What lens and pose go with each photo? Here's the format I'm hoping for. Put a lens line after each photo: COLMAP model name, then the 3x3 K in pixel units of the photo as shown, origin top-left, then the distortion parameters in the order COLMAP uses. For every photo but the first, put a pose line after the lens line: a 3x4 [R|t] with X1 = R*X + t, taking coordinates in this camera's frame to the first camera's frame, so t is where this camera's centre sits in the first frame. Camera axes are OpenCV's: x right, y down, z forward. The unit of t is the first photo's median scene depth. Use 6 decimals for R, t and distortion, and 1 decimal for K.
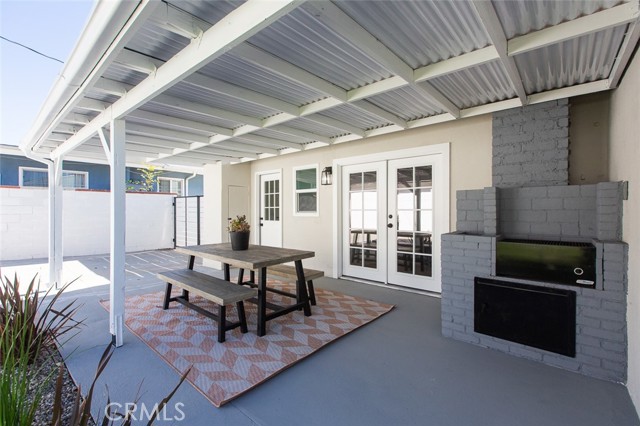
lens RADIAL K [[286.7, 0, 320.0], [0, 286.7, 213.0], [0, 0, 1]] dist [0.000014, 0.000163]
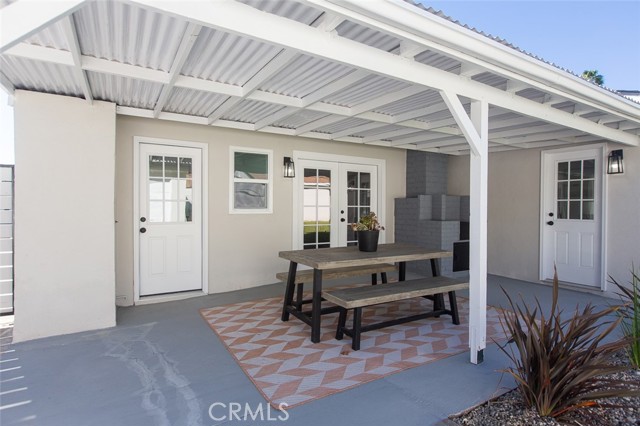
lens RADIAL K [[334.2, 0, 320.0], [0, 334.2, 213.0], [0, 0, 1]] dist [-0.003367, -0.000294]
pose [[0.317806, -0.012501, 0.948073, -1.610481], [0.002232, 0.999920, 0.012437, -0.001434], [-0.948153, -0.001836, 0.317809, 1.011492]]
